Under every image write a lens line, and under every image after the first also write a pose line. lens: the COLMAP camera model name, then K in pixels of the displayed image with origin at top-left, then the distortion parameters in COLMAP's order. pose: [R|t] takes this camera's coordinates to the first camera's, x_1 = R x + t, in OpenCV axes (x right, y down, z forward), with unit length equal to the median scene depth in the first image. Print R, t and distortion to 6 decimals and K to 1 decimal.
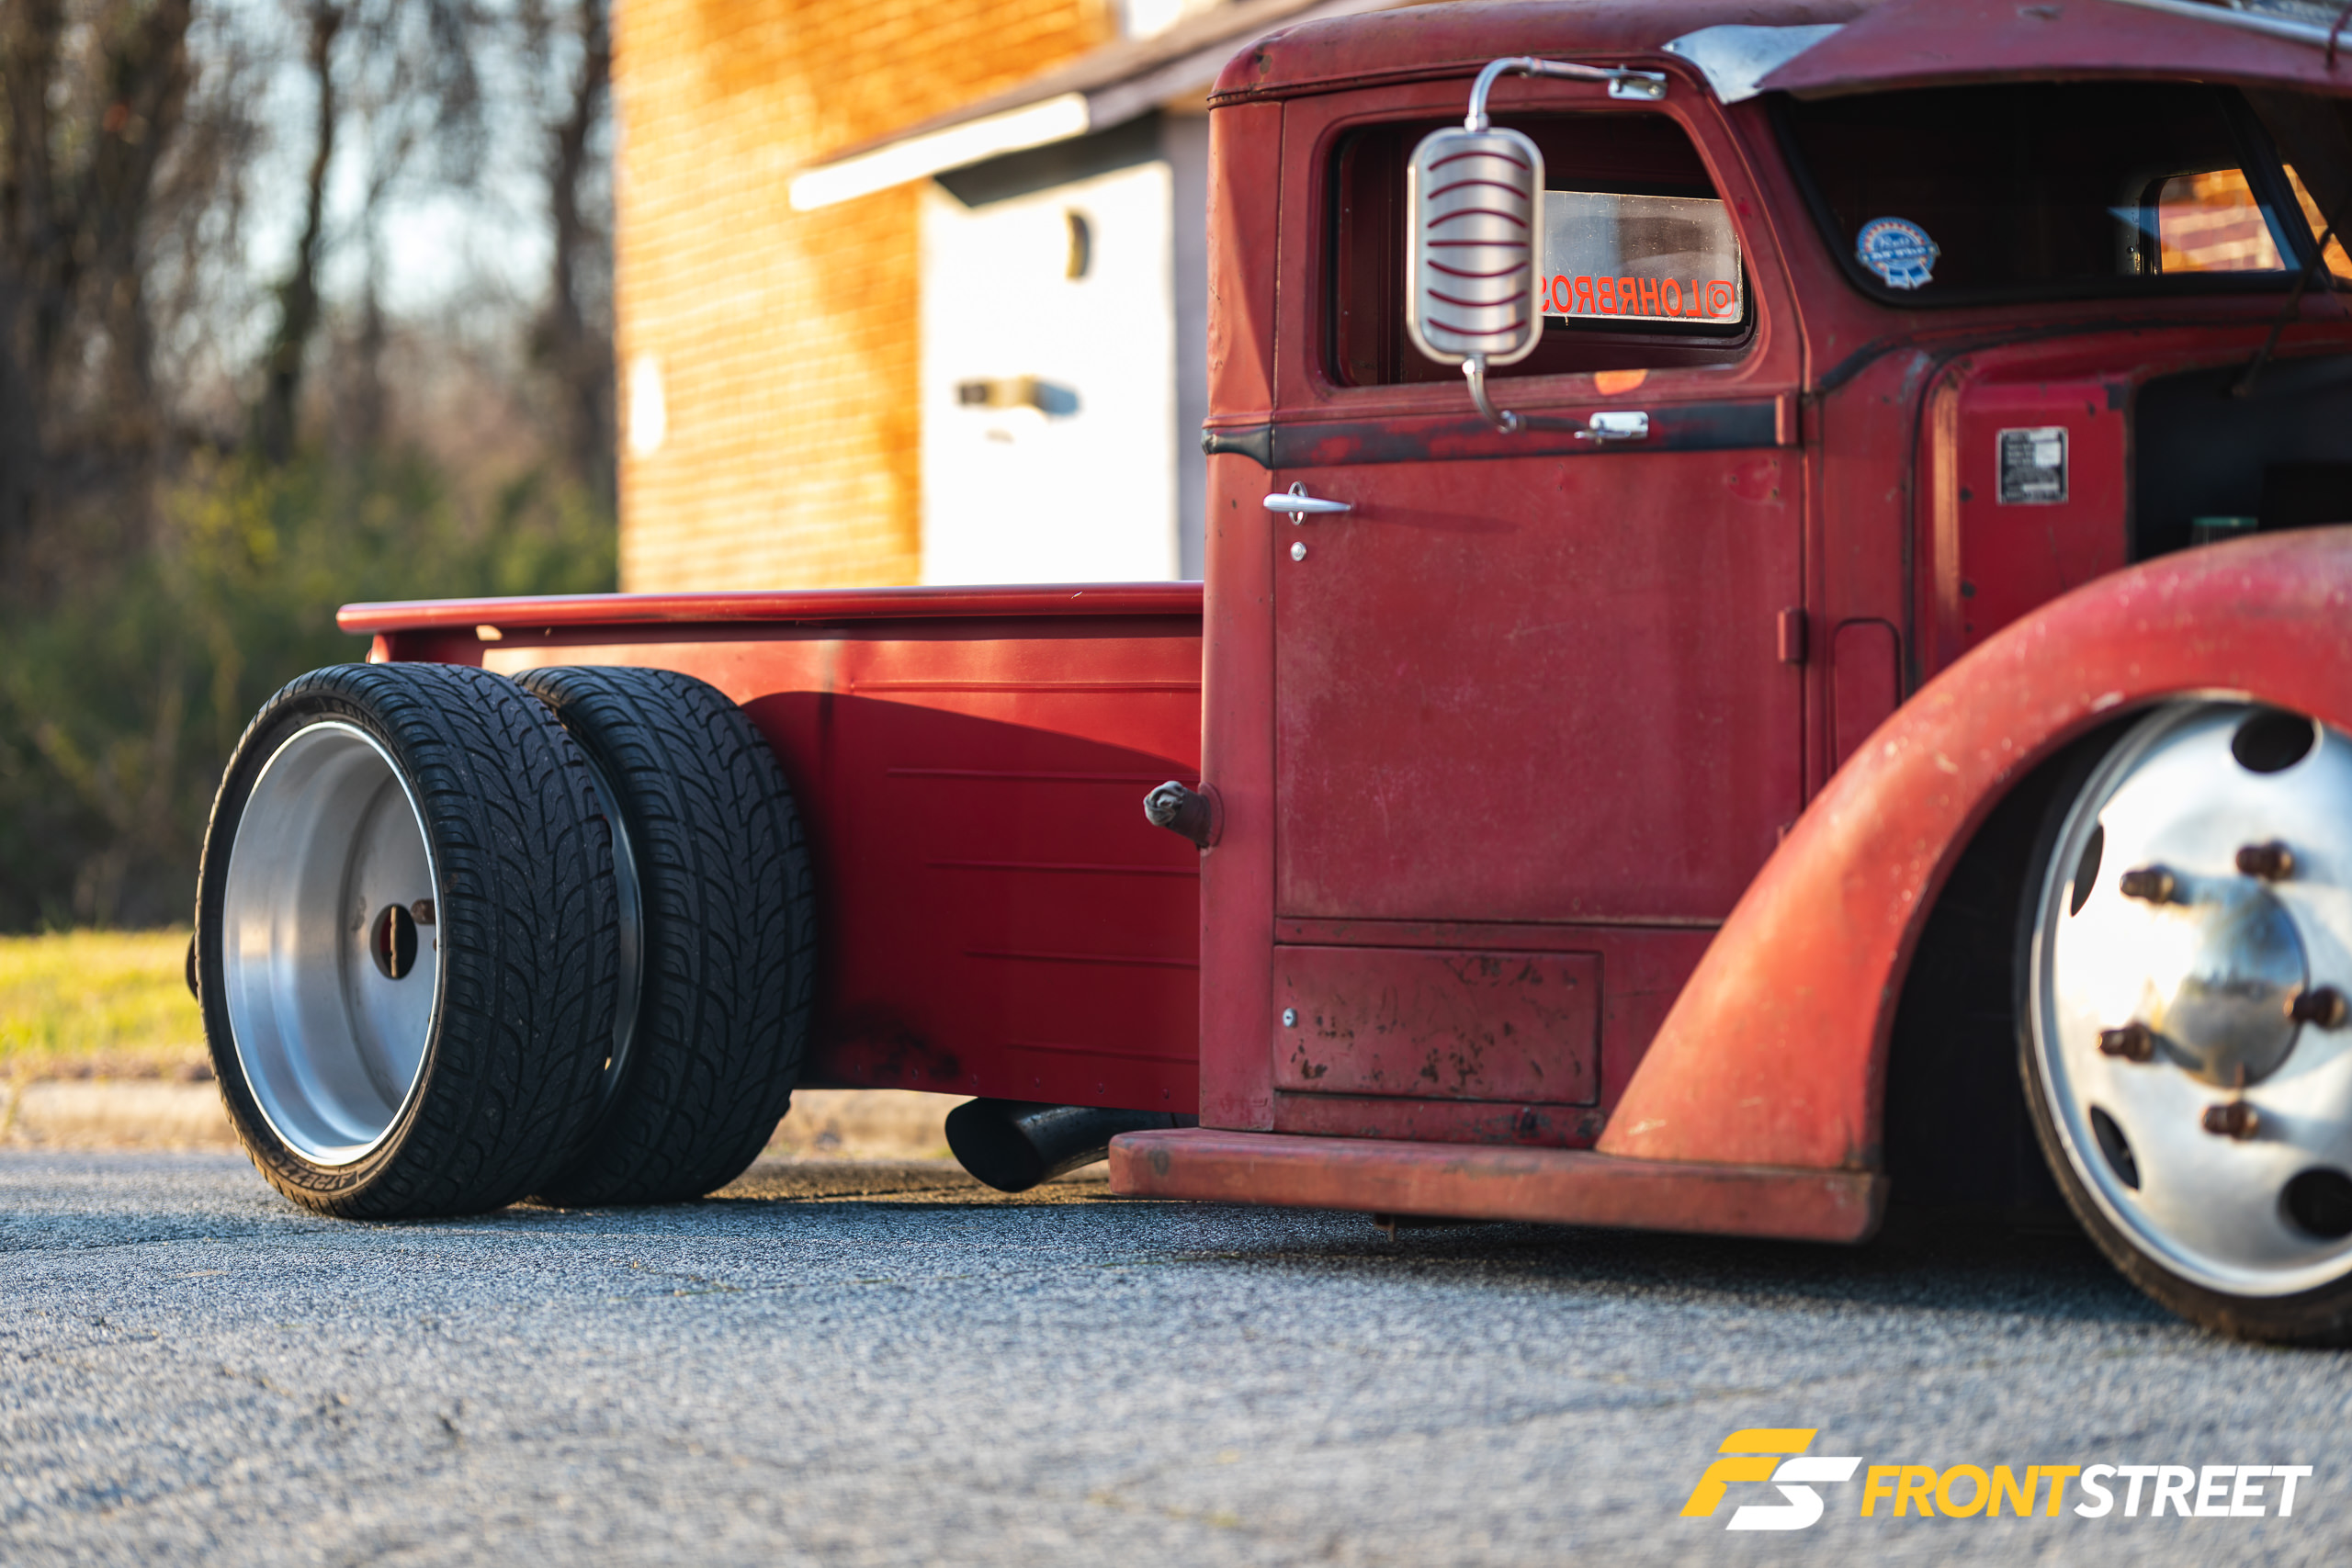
lens RADIAL K [[6807.1, 0, 1174.9], [0, 6807.1, 783.0], [0, 0, 1]] dist [-0.062265, 0.000000]
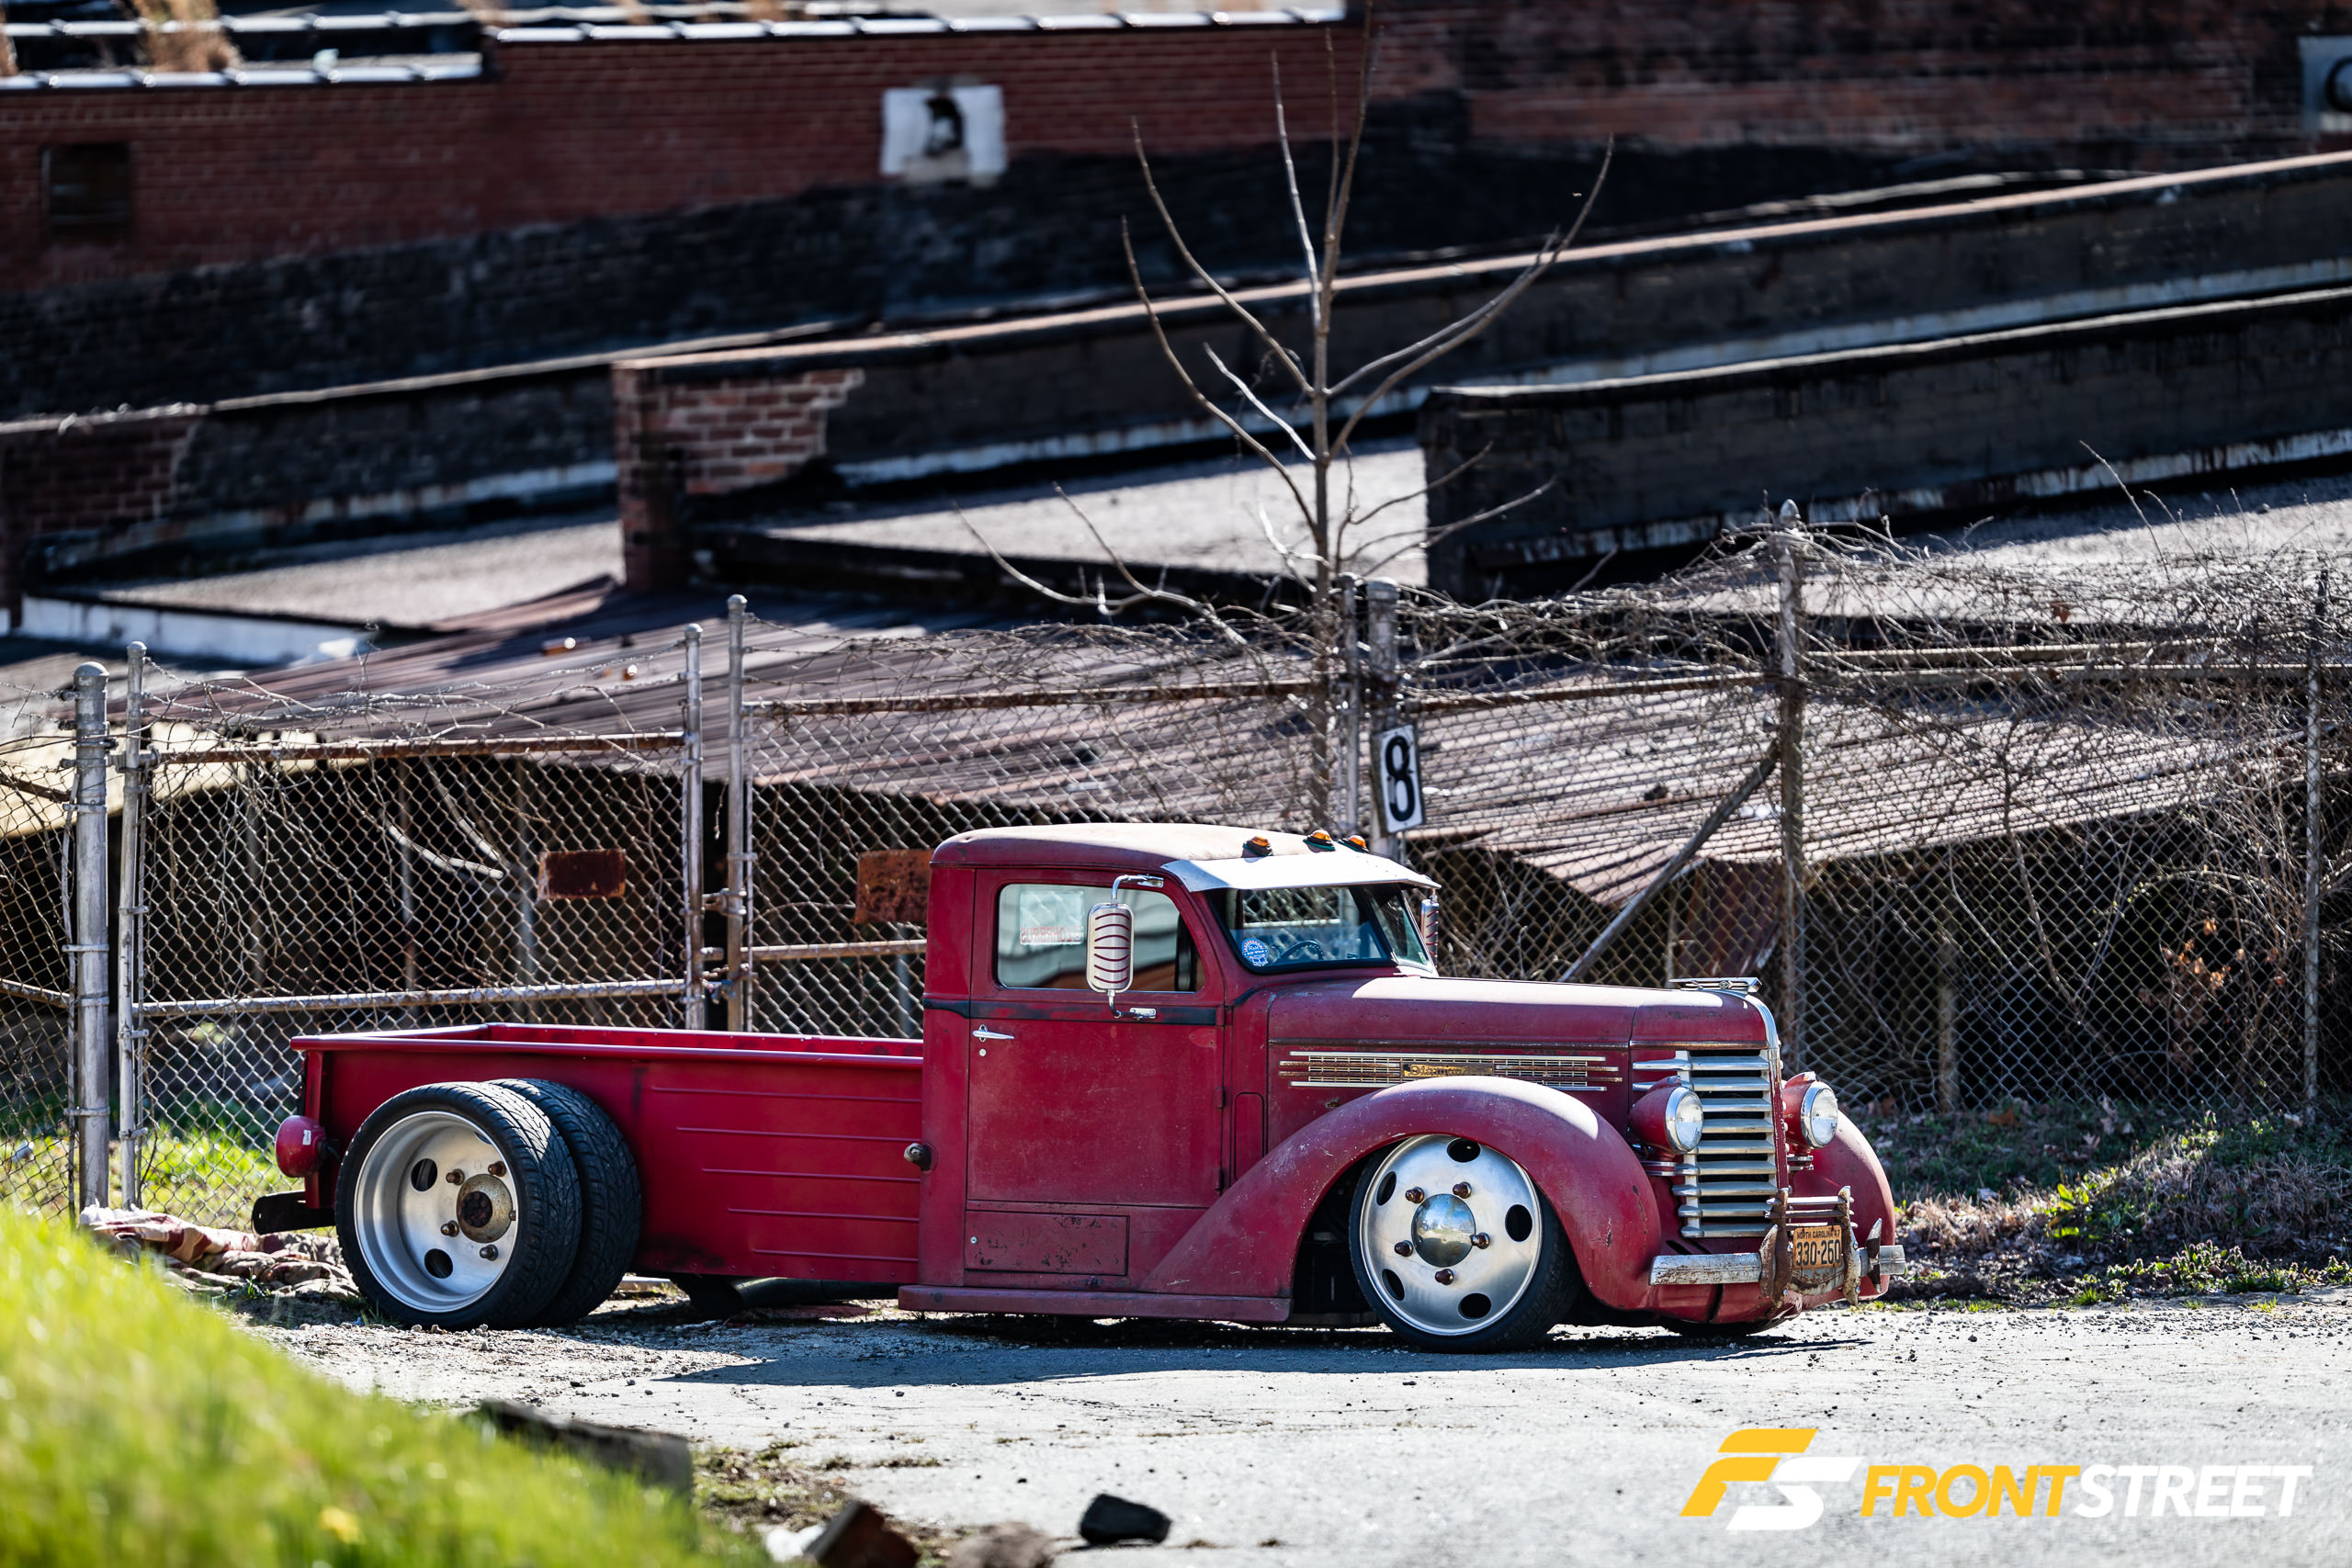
lens RADIAL K [[12287.4, 0, 1179.3], [0, 12287.4, 797.9], [0, 0, 1]] dist [-0.158288, 0.000000]
pose [[0.928979, 0.020832, 0.369545, -1.689519], [-0.020142, 0.999781, -0.005725, -0.110371], [-0.369583, -0.002125, 0.929195, -3.429472]]
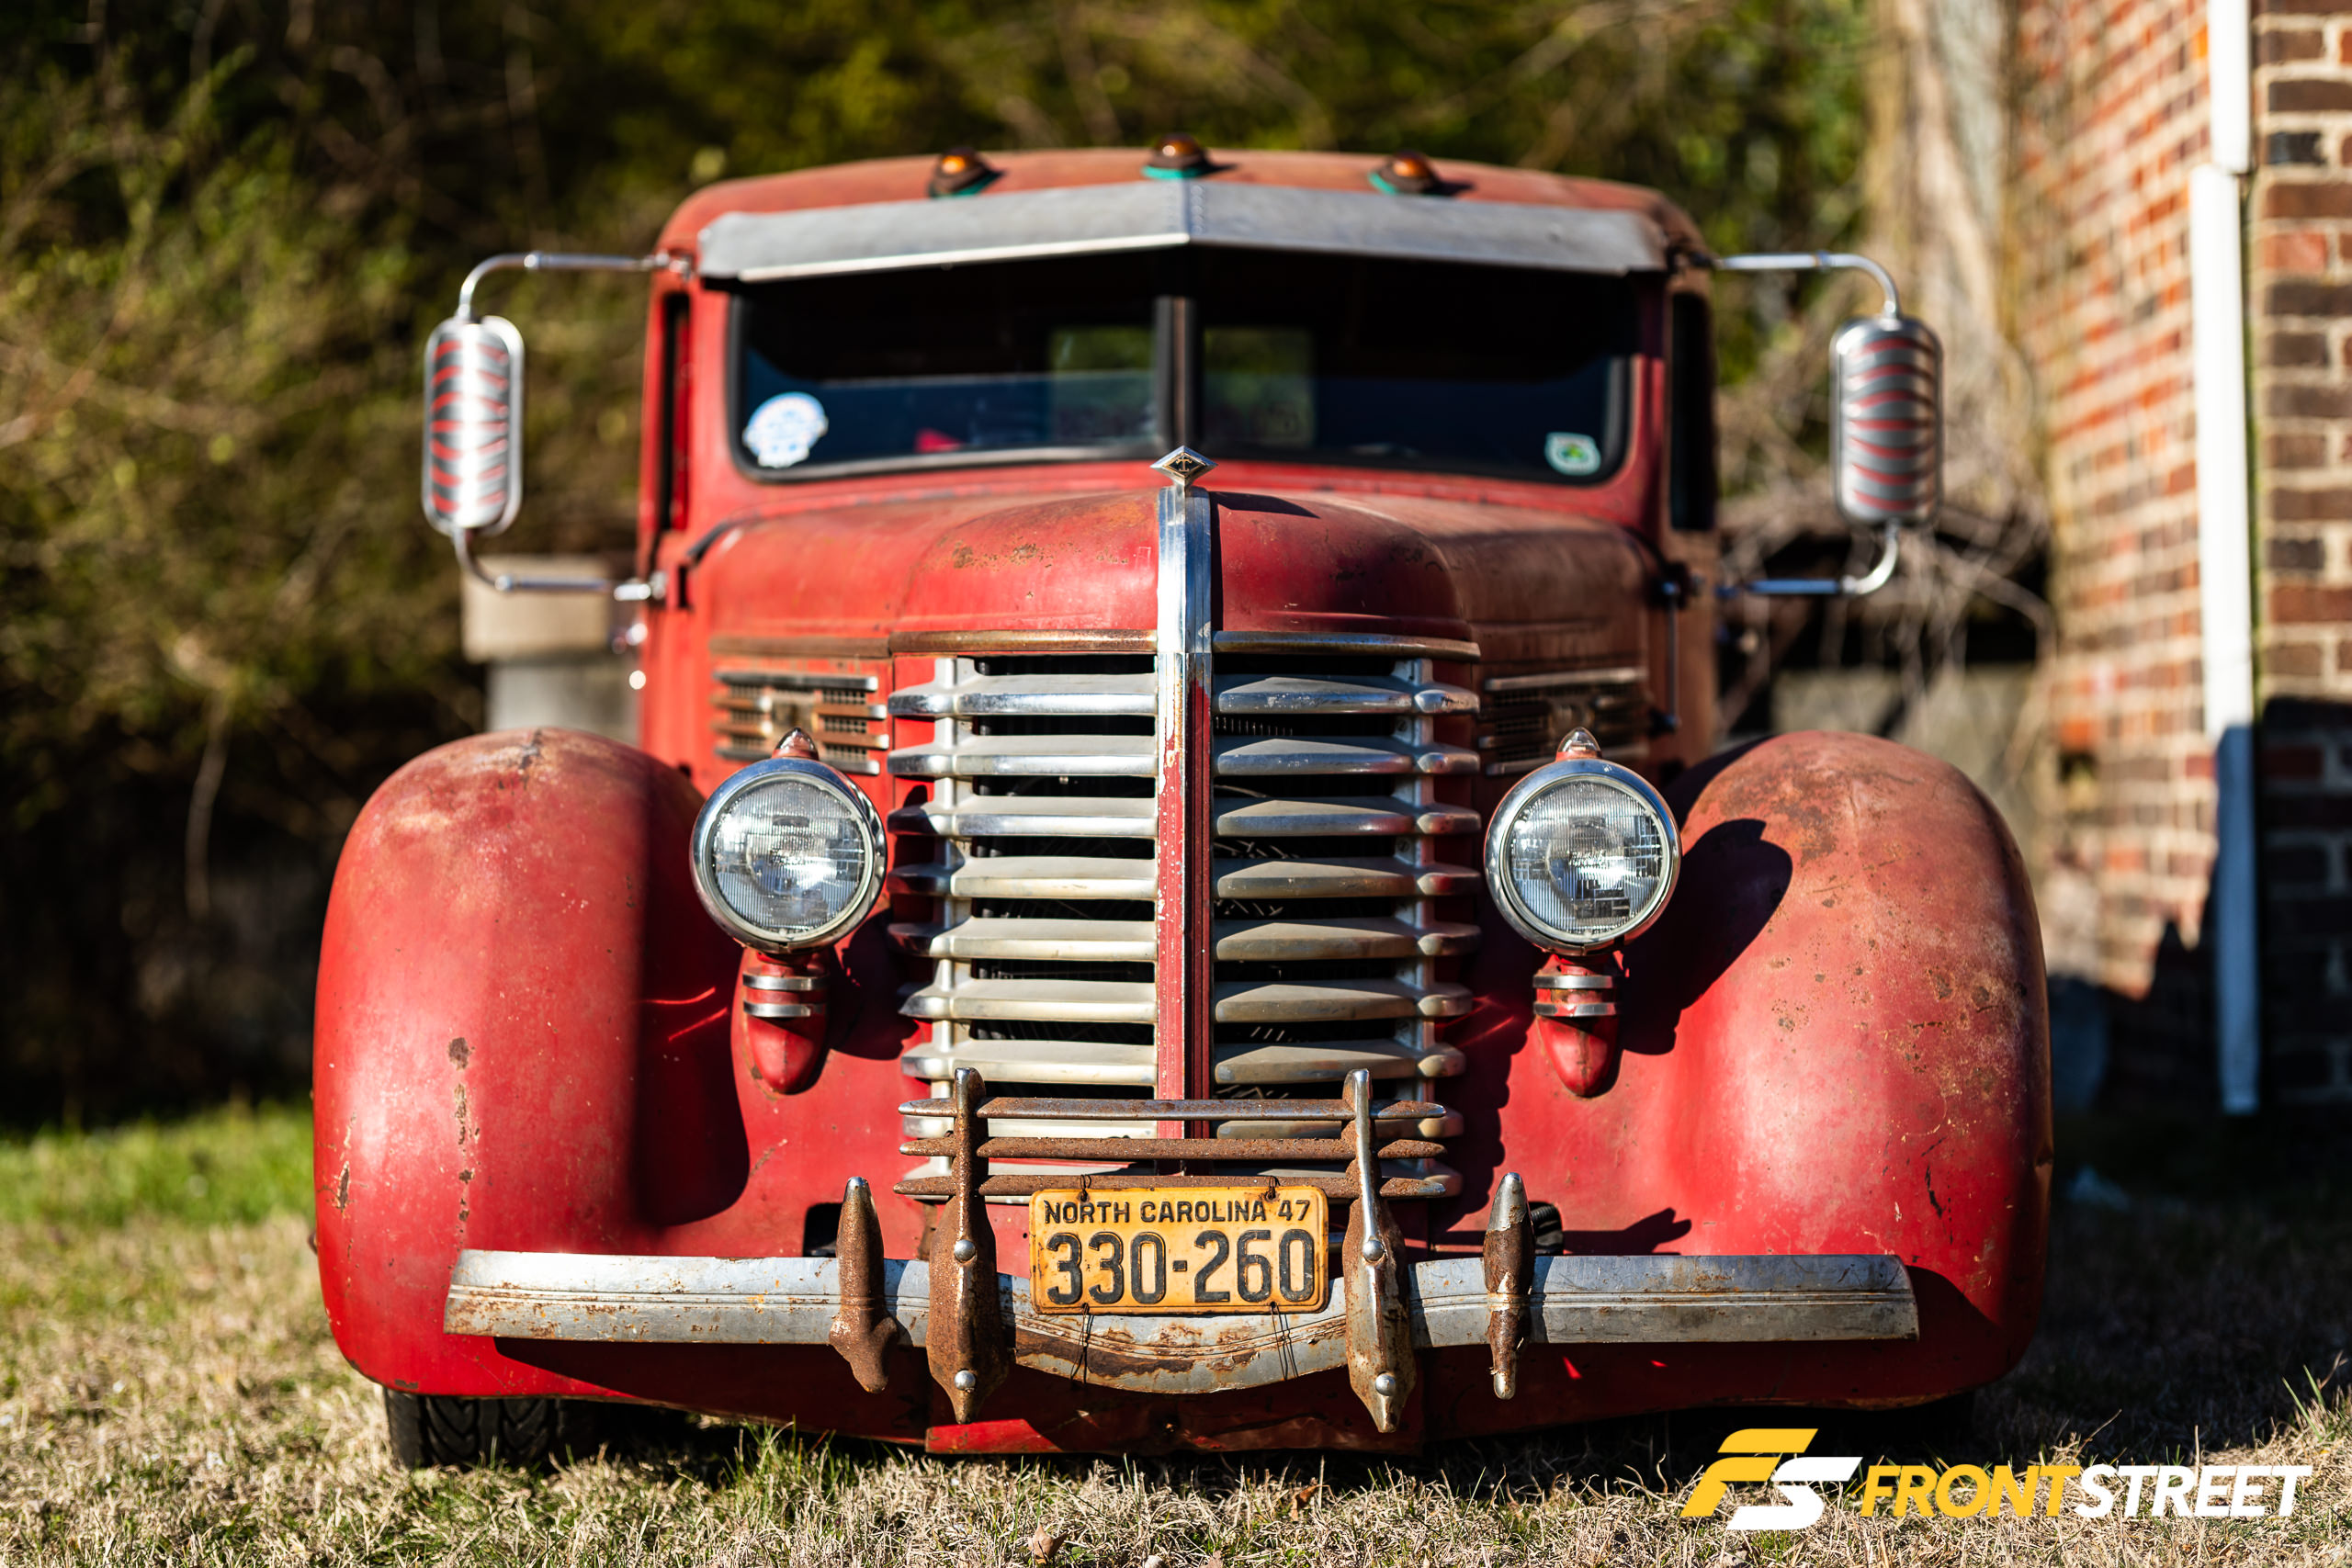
lens RADIAL K [[6807.1, 0, 1201.1], [0, 6807.1, 807.1], [0, 0, 1]] dist [-0.062265, 0.000000]
pose [[0.814761, 0.030392, -0.579000, 0.785724], [-0.011868, 0.999290, 0.035754, -0.056745], [0.579676, -0.022259, 0.814543, 0.163827]]
